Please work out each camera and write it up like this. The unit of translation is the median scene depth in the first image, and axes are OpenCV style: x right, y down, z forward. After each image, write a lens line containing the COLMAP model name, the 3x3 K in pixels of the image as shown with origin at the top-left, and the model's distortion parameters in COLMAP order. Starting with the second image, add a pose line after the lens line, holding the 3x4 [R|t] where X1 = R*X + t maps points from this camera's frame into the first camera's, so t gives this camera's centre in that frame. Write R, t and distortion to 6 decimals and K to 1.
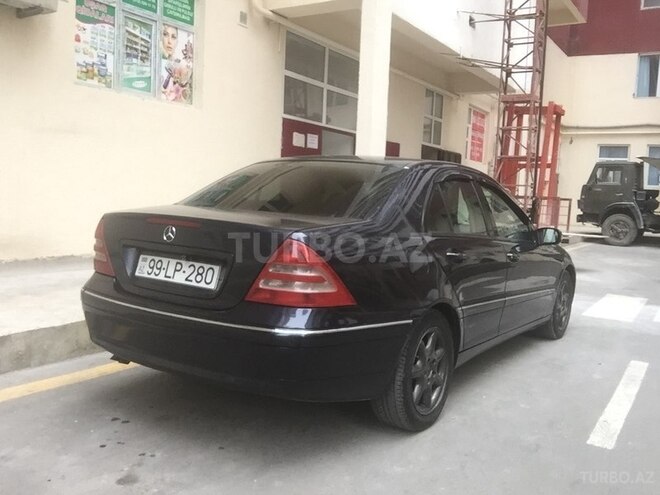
lens RADIAL K [[602.6, 0, 331.1], [0, 602.6, 263.7], [0, 0, 1]] dist [0.047353, -0.182793]
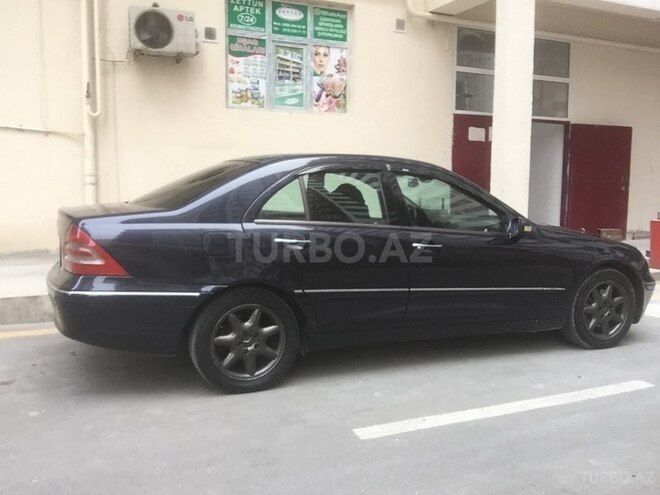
lens RADIAL K [[596.8, 0, 327.7], [0, 596.8, 259.3], [0, 0, 1]] dist [0.056820, -0.165035]
pose [[0.832757, 0.025584, -0.553048, 0.395778], [-0.030358, 0.999539, 0.000526, 0.008995], [0.552806, 0.016352, 0.833149, 0.069313]]
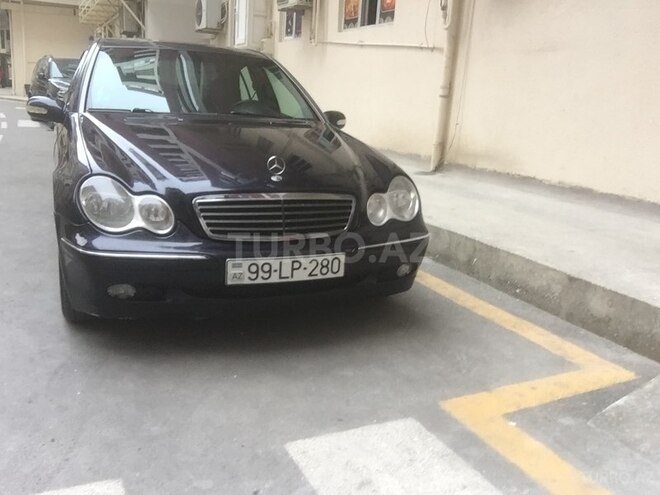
lens RADIAL K [[596.8, 0, 327.7], [0, 596.8, 259.3], [0, 0, 1]] dist [0.056820, -0.165035]
pose [[-0.526481, 0.146546, -0.837462, 0.541927], [-0.176731, 0.944651, 0.276407, -0.089834], [0.831615, 0.293529, -0.471441, 1.104464]]
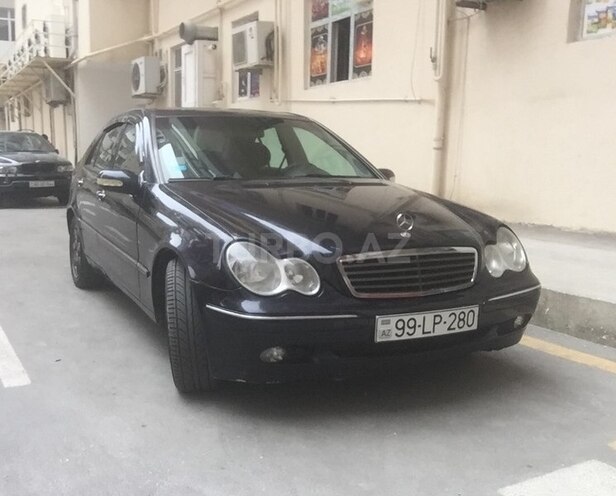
lens RADIAL K [[658.9, 0, 254.4], [0, 658.9, 273.9], [0, 0, 1]] dist [0.047930, -0.141065]
pose [[-0.513712, 0.100381, -0.852070, 0.641409], [-0.123115, 0.974229, 0.188999, -0.072110], [0.849083, 0.201994, -0.488115, 1.016398]]
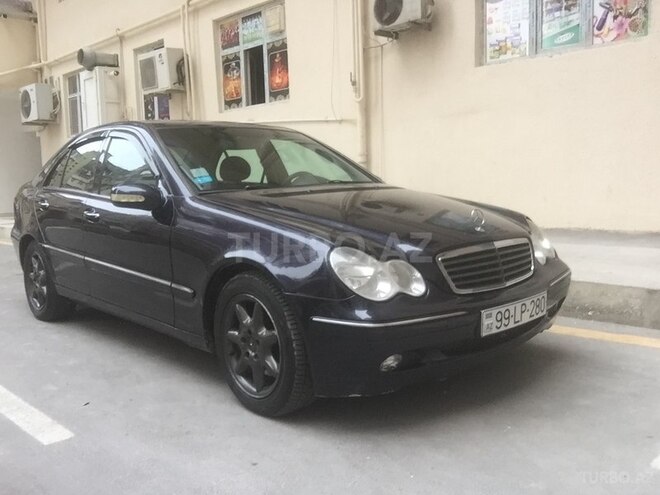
lens RADIAL K [[596.8, 0, 327.7], [0, 596.8, 259.3], [0, 0, 1]] dist [0.056820, -0.165035]
pose [[-0.215949, 0.091399, -0.972117, 0.634681], [-0.086603, 0.989892, 0.112308, -0.045688], [0.972556, 0.108441, -0.205851, 0.878911]]
